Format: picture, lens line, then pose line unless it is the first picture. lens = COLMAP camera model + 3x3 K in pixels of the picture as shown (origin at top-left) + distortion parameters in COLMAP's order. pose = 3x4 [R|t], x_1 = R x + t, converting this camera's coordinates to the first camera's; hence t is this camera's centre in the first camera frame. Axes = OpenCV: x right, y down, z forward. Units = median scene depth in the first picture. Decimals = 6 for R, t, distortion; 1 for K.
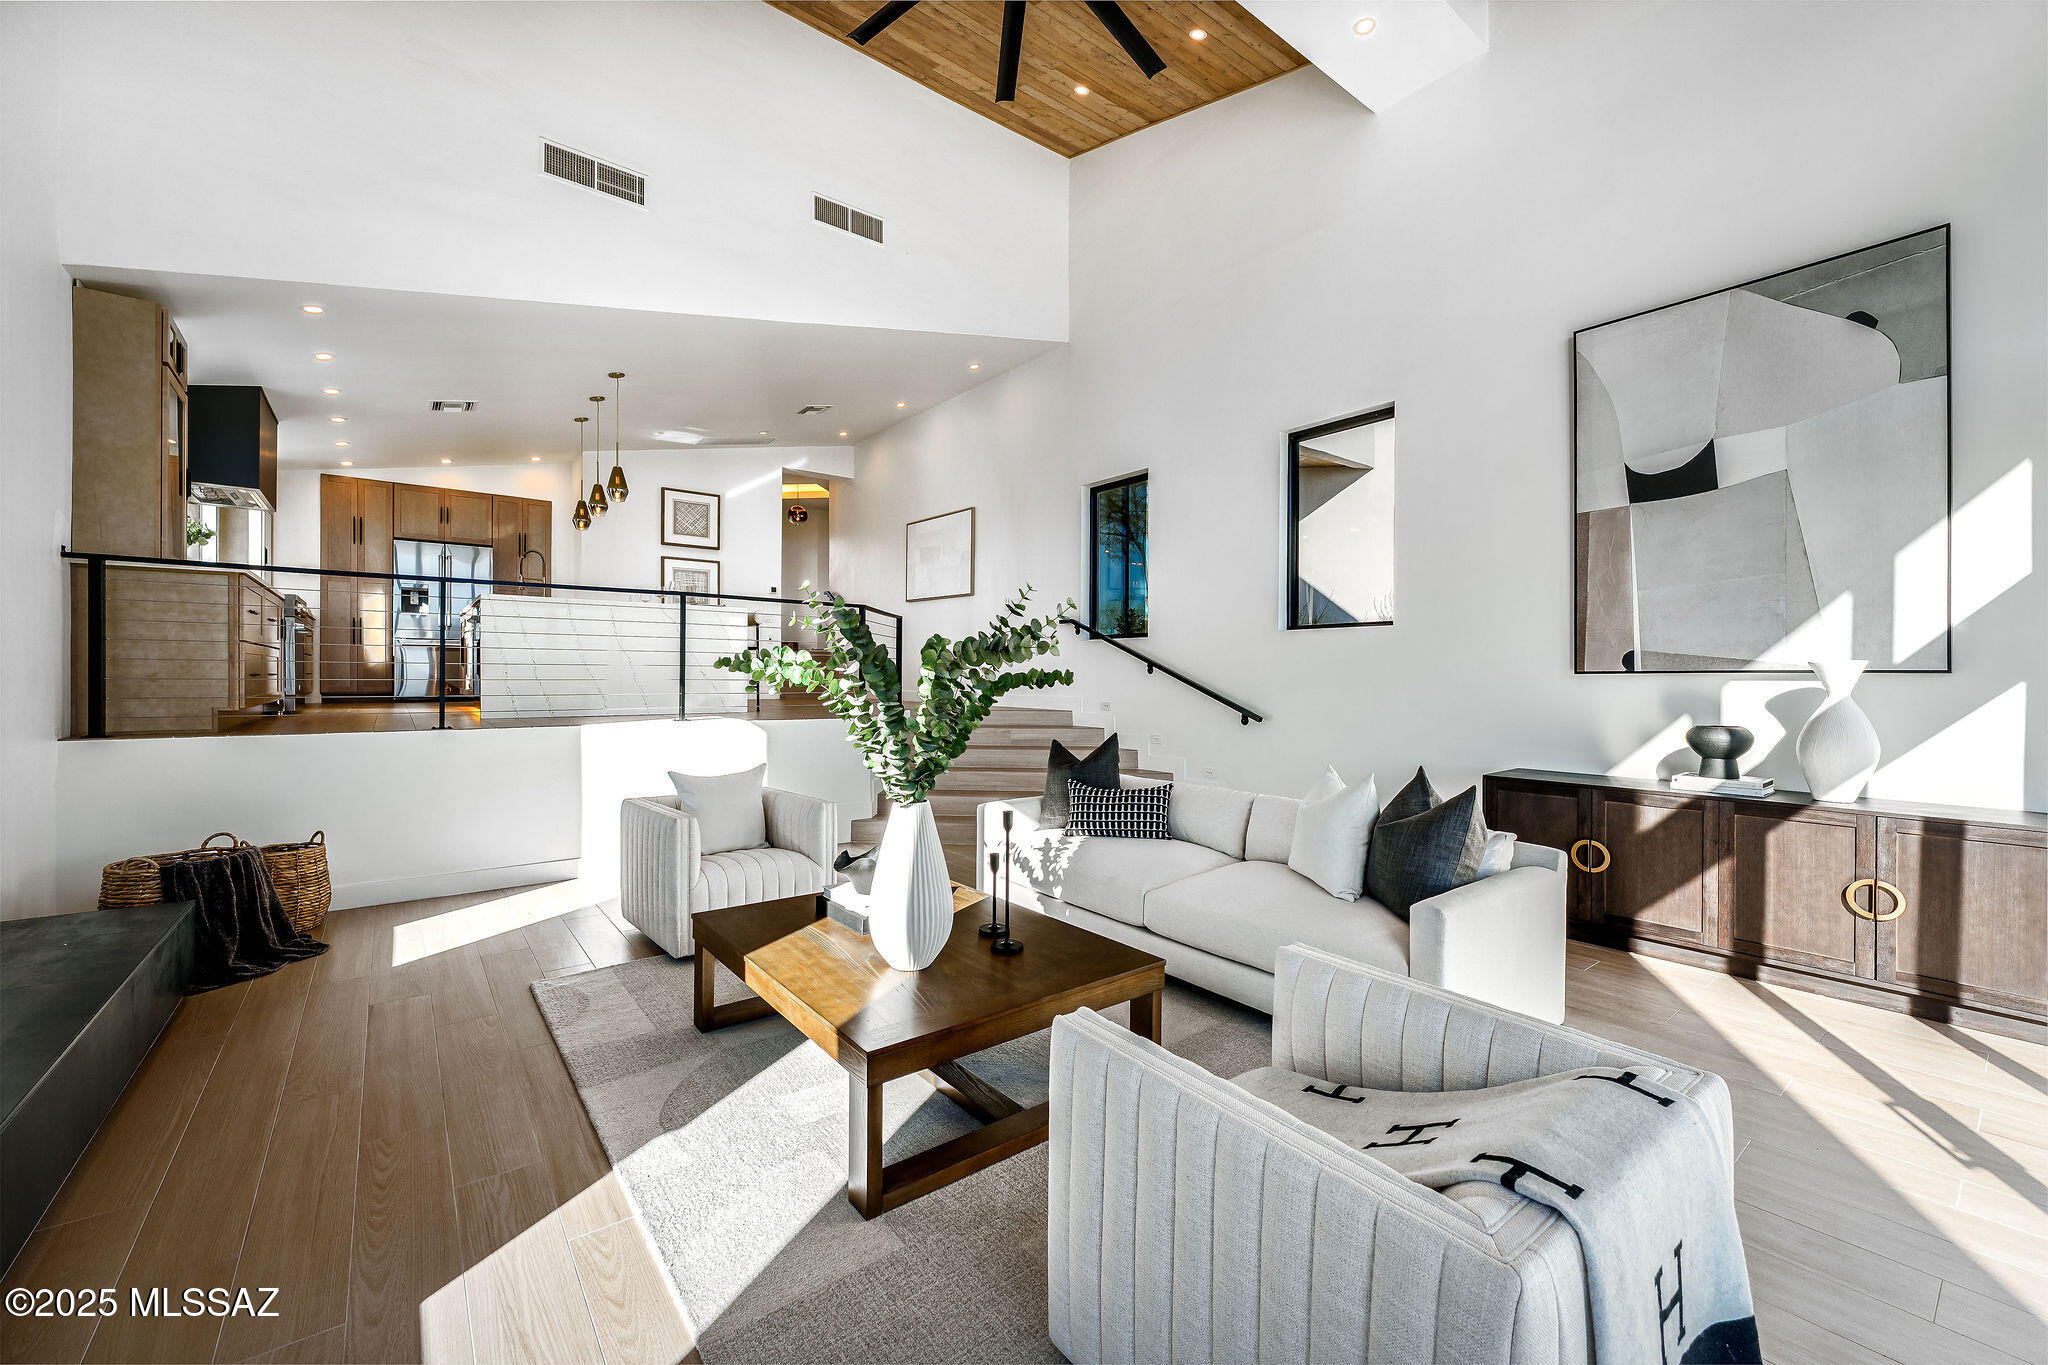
lens RADIAL K [[807.7, 0, 1037.0], [0, 807.7, 676.1], [0, 0, 1]] dist [-0.002806, 0.000025]
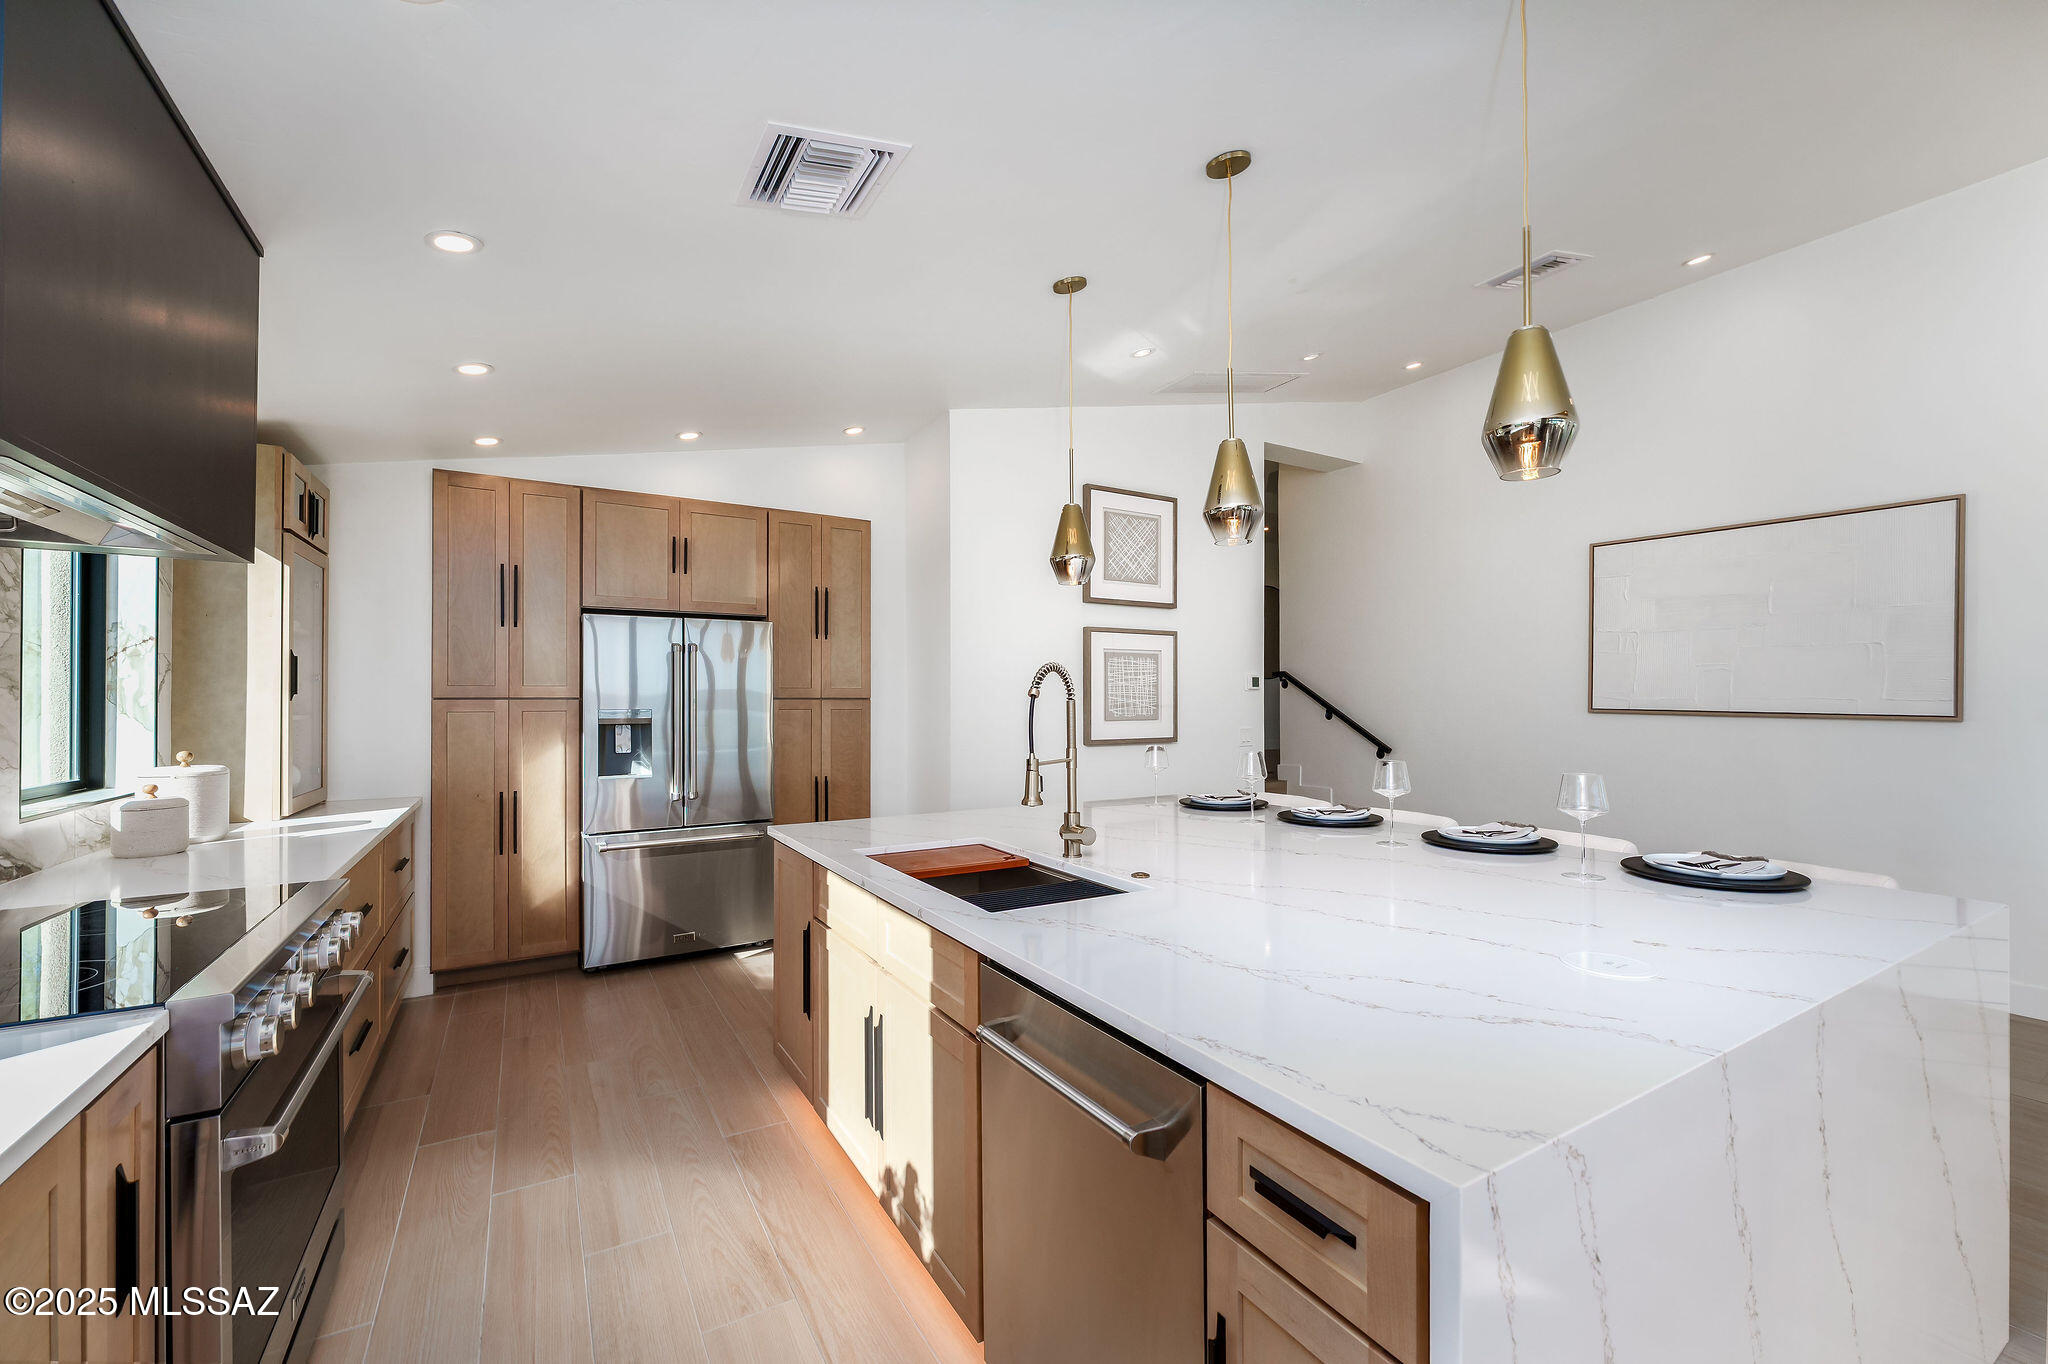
lens RADIAL K [[807.7, 0, 1011.7], [0, 807.7, 692.4], [0, 0, 1]] dist [-0.002806, 0.000025]
pose [[0.991468, -0.008250, -0.130088, -0.497175], [0.006946, 0.999921, -0.010477, -0.117118], [0.130164, 0.009484, 0.991447, 0.579805]]
